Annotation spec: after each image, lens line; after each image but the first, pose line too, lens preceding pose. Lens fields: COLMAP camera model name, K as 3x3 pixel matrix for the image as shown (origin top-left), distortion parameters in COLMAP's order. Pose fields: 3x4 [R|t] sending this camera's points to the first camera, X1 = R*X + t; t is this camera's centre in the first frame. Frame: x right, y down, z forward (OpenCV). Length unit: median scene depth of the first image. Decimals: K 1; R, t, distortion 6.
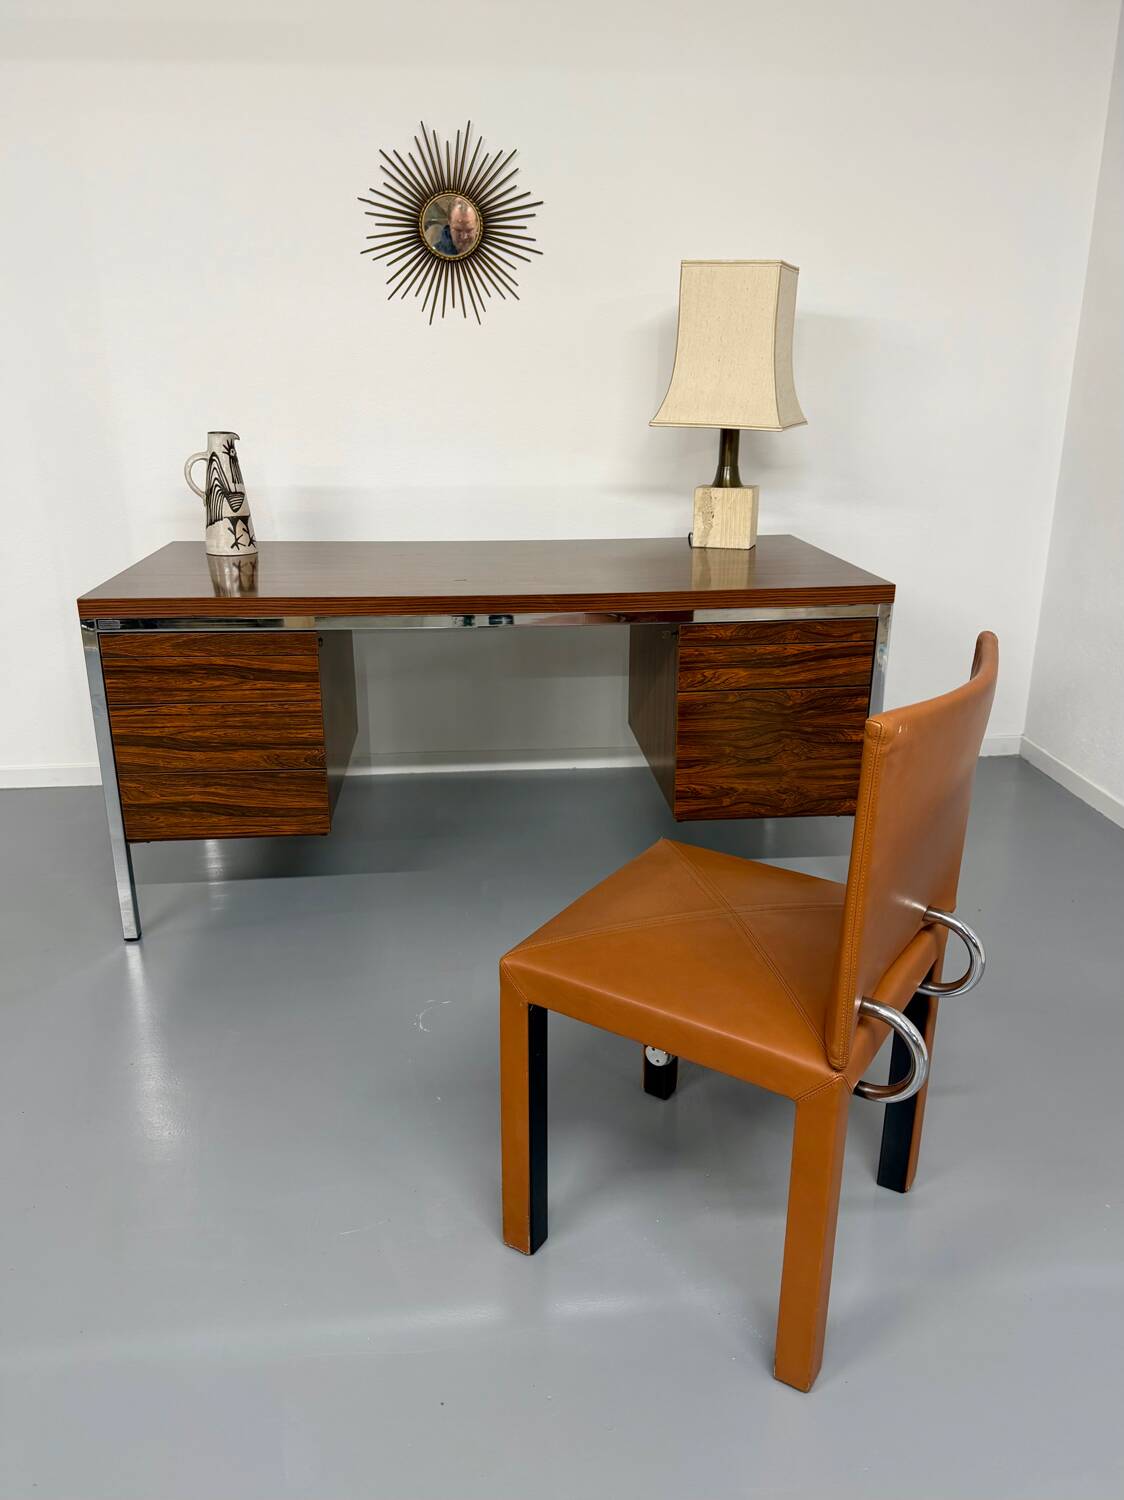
lens RADIAL K [[1090.7, 0, 566.8], [0, 1090.7, 748.7], [0, 0, 1]] dist [0.131869, -0.233987]
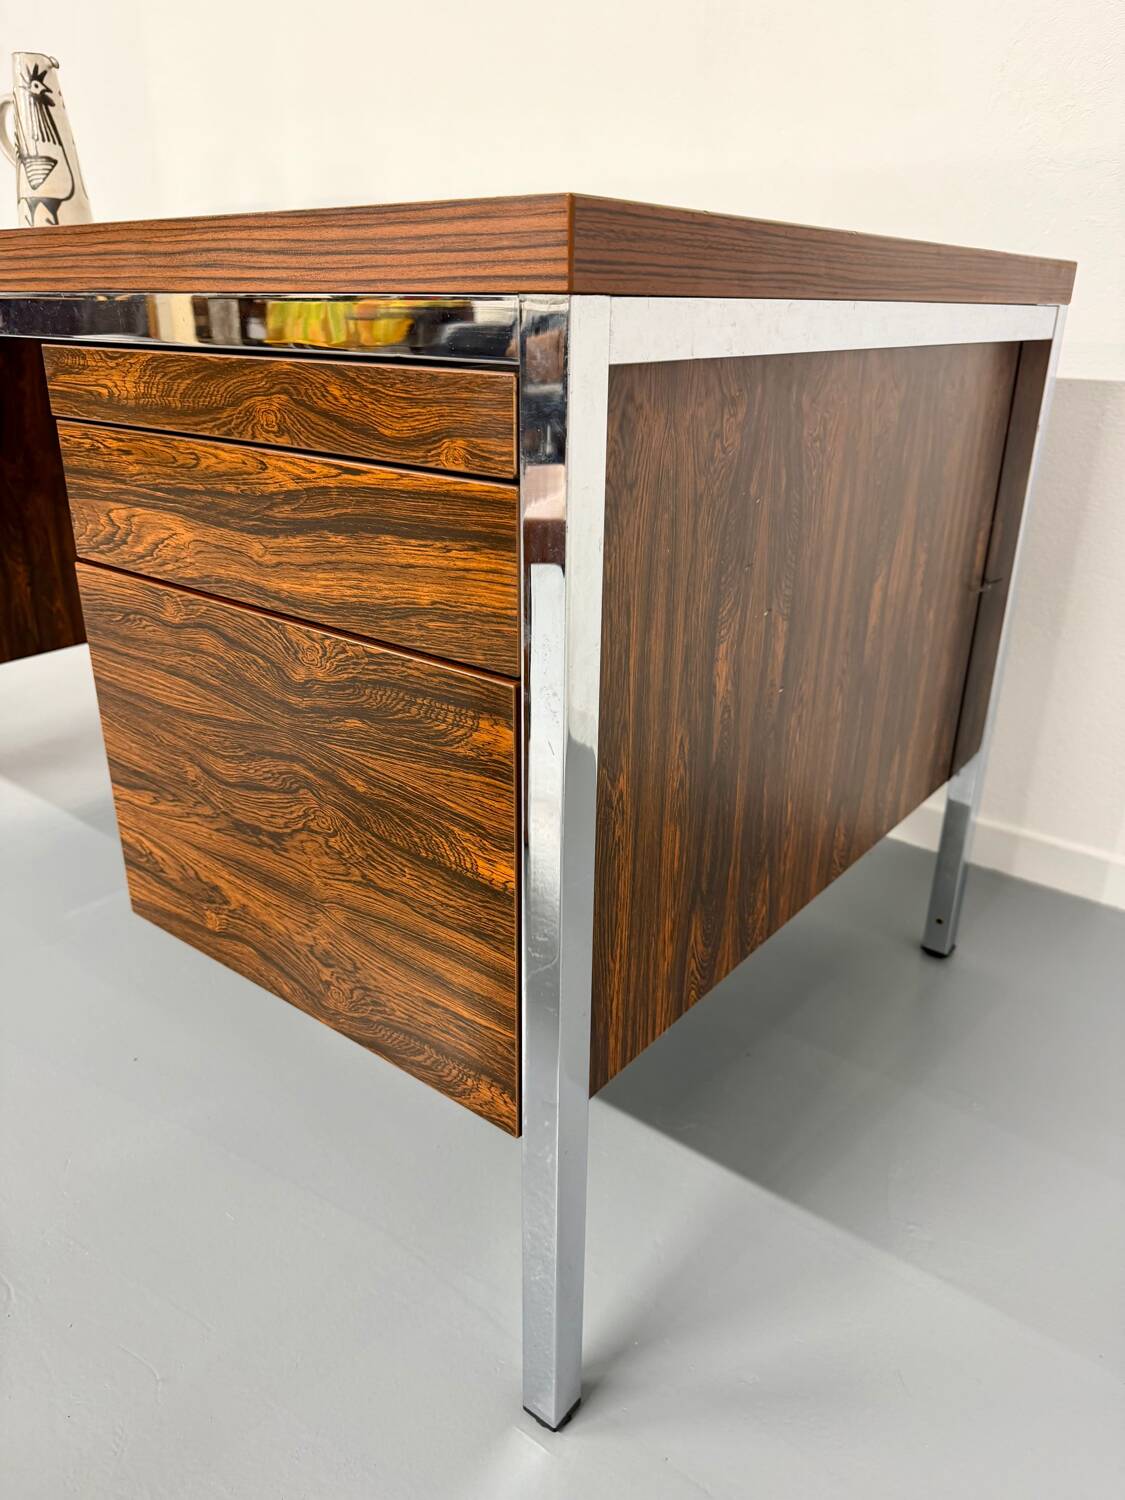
lens RADIAL K [[1062.5, 0, 559.9], [0, 1062.5, 735.9], [0, 0, 1]] dist [0.106810, -0.179525]
pose [[0.726136, 0.269207, -0.632656, 0.434838], [-0.232656, 0.962085, 0.142352, -0.081578], [0.646991, 0.043824, 0.761237, 0.845723]]
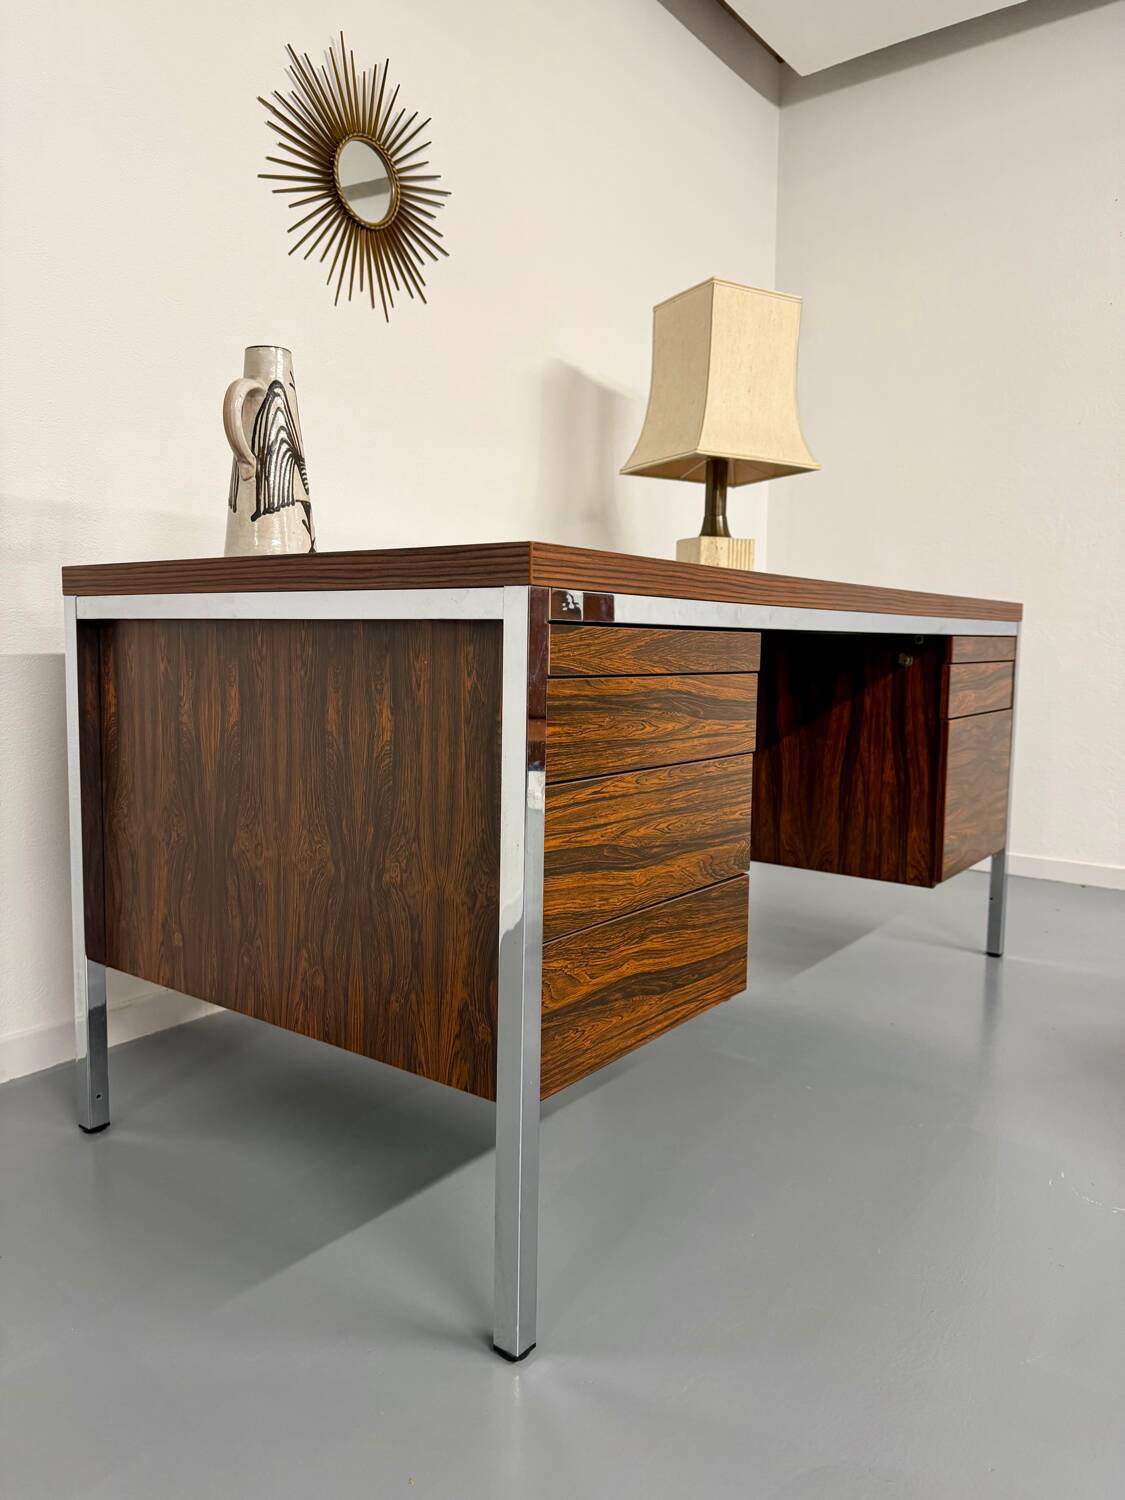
lens RADIAL K [[1062.5, 0, 559.9], [0, 1062.5, 735.9], [0, 0, 1]] dist [0.106810, -0.179525]
pose [[0.670044, -0.058249, 0.740032, -0.700394], [0.230316, 0.964032, -0.132654, 0.000399], [-0.705688, 0.259325, 0.659360, 0.673112]]
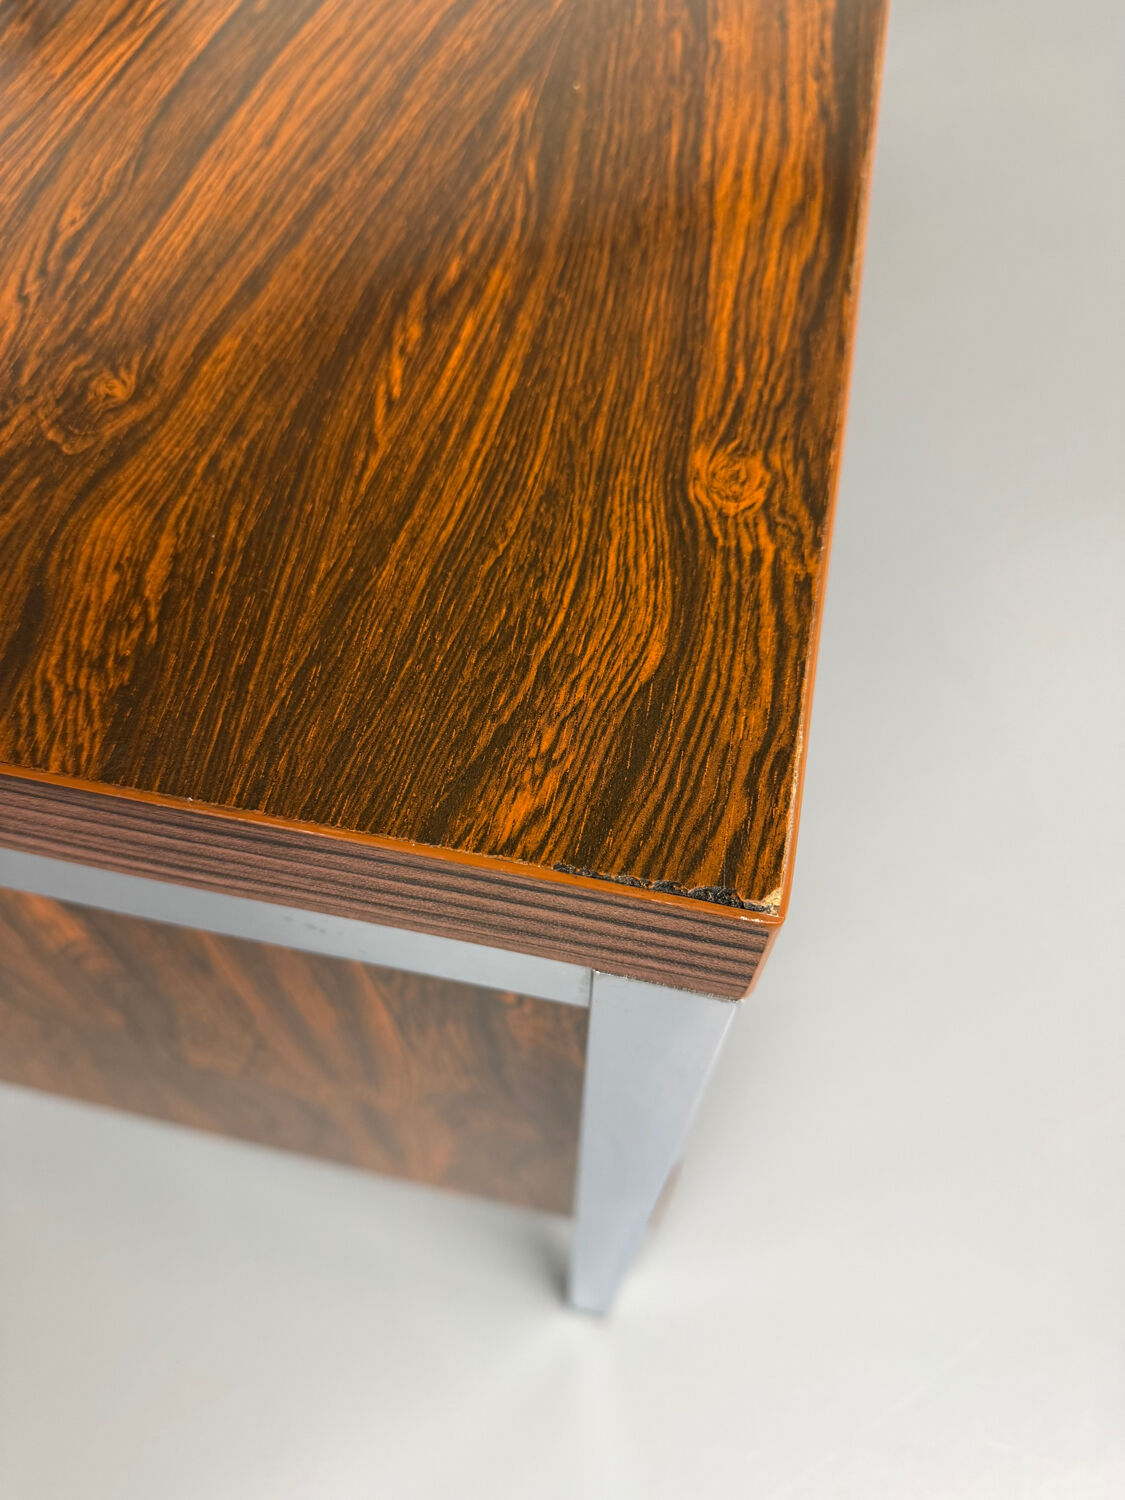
lens RADIAL K [[1107.1, 0, 560.1], [0, 1107.1, 747.6], [0, 0, 1]] dist [0.198991, -0.456915]
pose [[-0.089184, 0.514878, 0.852612, -0.490427], [-0.122933, -0.855168, 0.503563, -0.085372], [0.988400, -0.059905, 0.139563, 1.190592]]
